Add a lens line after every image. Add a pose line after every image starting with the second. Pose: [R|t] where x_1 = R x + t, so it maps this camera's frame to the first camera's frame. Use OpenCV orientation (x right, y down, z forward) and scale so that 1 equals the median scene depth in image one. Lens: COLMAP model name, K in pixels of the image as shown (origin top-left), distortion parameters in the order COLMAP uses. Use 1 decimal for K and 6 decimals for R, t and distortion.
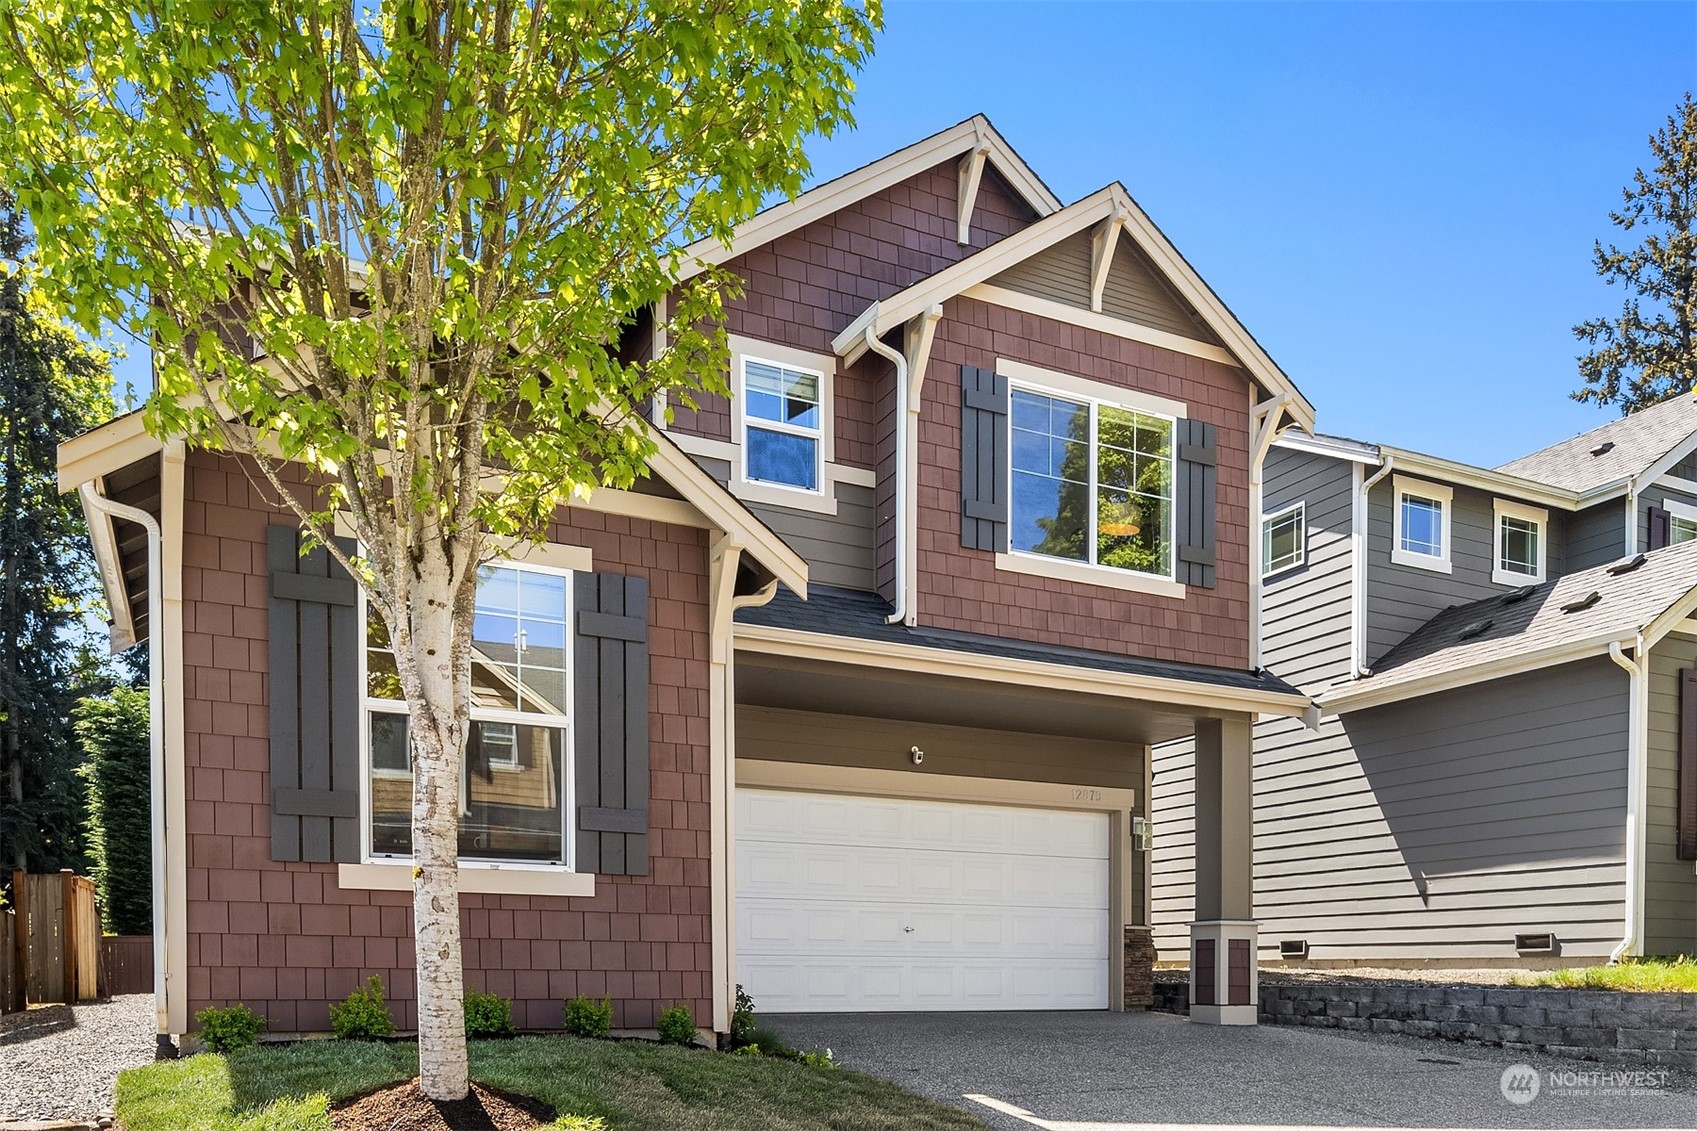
lens RADIAL K [[1038.7, 0, 809.2], [0, 1038.7, 602.2], [0, 0, 1]] dist [-0.002451, -0.001241]
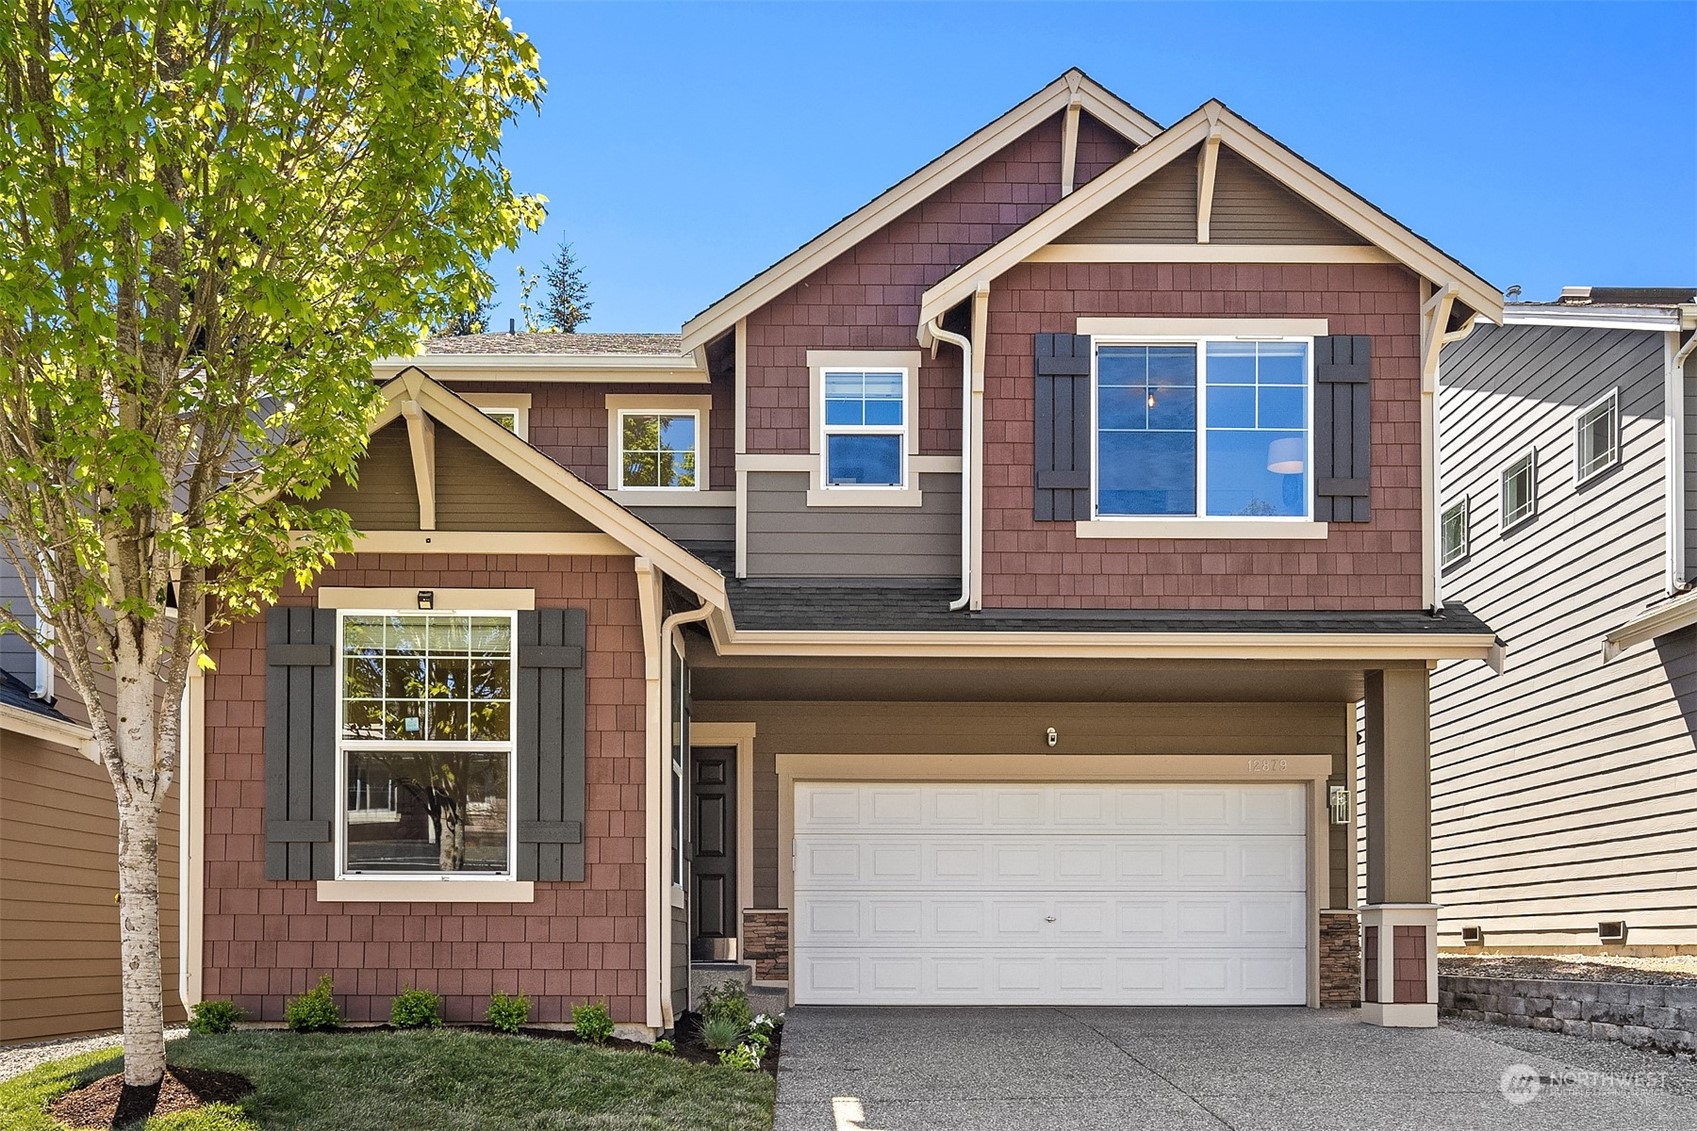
lens RADIAL K [[1017.4, 0, 852.1], [0, 1017.4, 562.5], [0, 0, 1]] dist [-0.003377, 0.000215]
pose [[0.933434, -0.131785, -0.333666, 0.281756], [0.123130, 0.991274, -0.047055, 0.008307], [0.336956, 0.002839, 0.941516, 0.046719]]
